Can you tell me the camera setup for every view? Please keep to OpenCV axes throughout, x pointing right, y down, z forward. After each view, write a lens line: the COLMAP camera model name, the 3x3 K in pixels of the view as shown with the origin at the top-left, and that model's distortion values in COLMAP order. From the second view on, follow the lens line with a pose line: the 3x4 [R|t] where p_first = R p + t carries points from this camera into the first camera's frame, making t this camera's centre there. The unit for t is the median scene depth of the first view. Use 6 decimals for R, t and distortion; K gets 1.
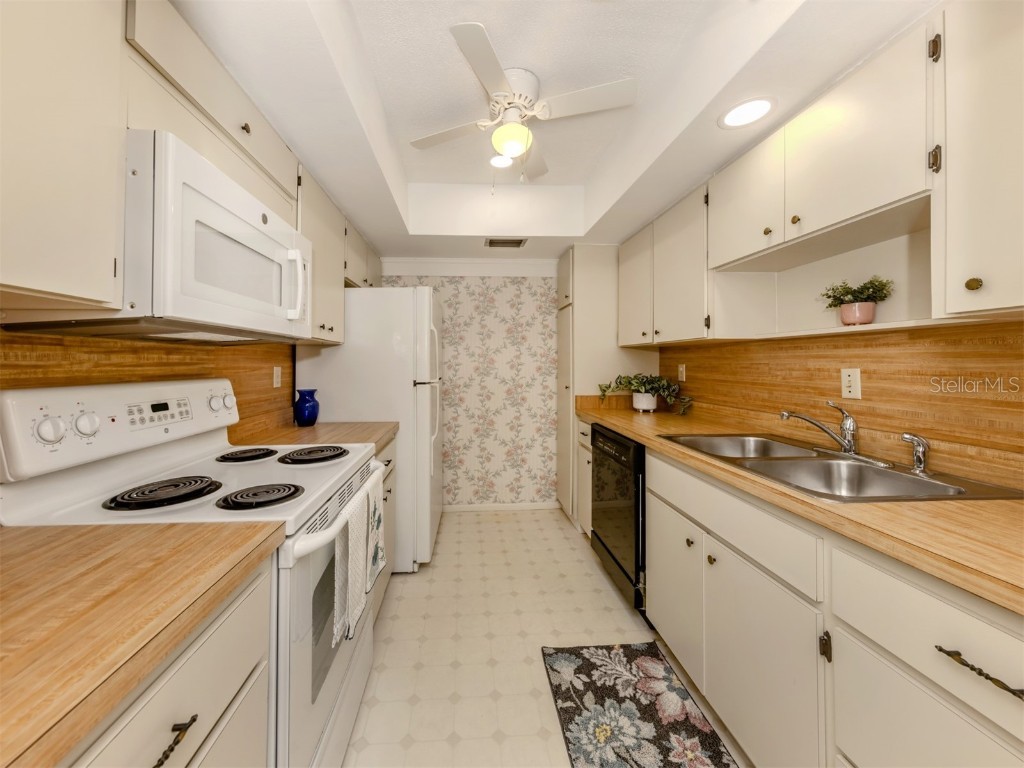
lens RADIAL K [[383.7, 0, 481.5], [0, 383.7, 384.8], [0, 0, 1]] dist [0.001409, -0.000024]
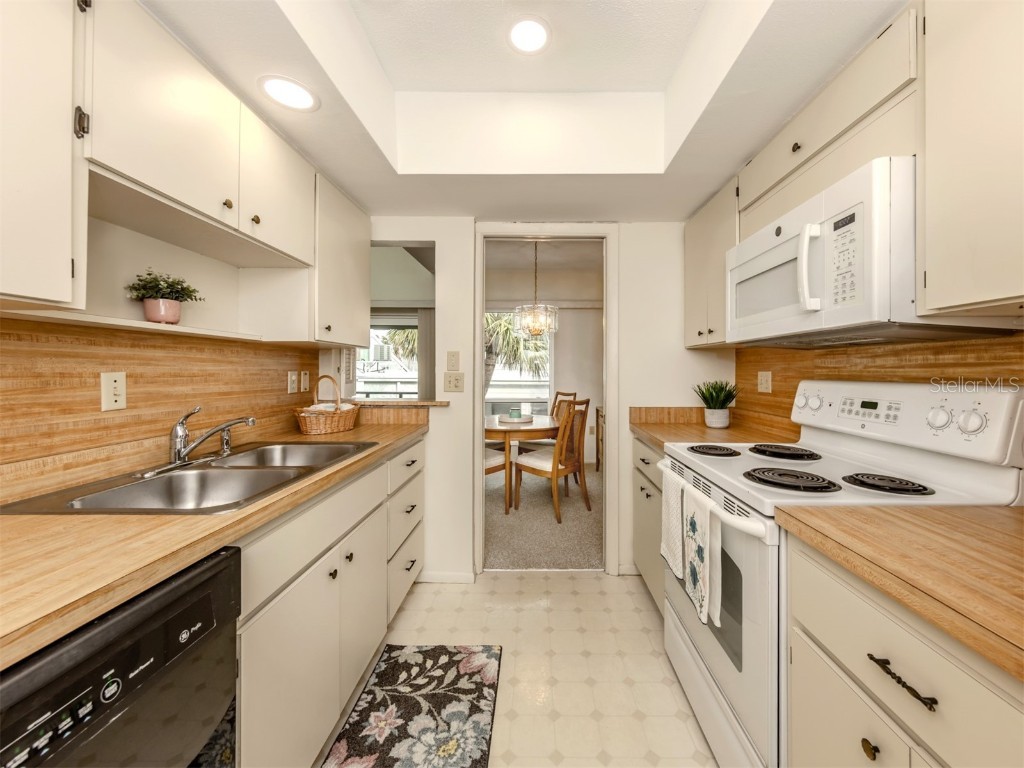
lens RADIAL K [[368.1, 0, 524.5], [0, 368.1, 387.0], [0, 0, 1]] dist [0.001491, -0.000133]
pose [[-0.996768, -0.002463, 0.080302, 0.048384], [0.005691, 0.994855, 0.101149, -0.081516], [-0.080138, 0.101279, -0.991625, 1.640258]]
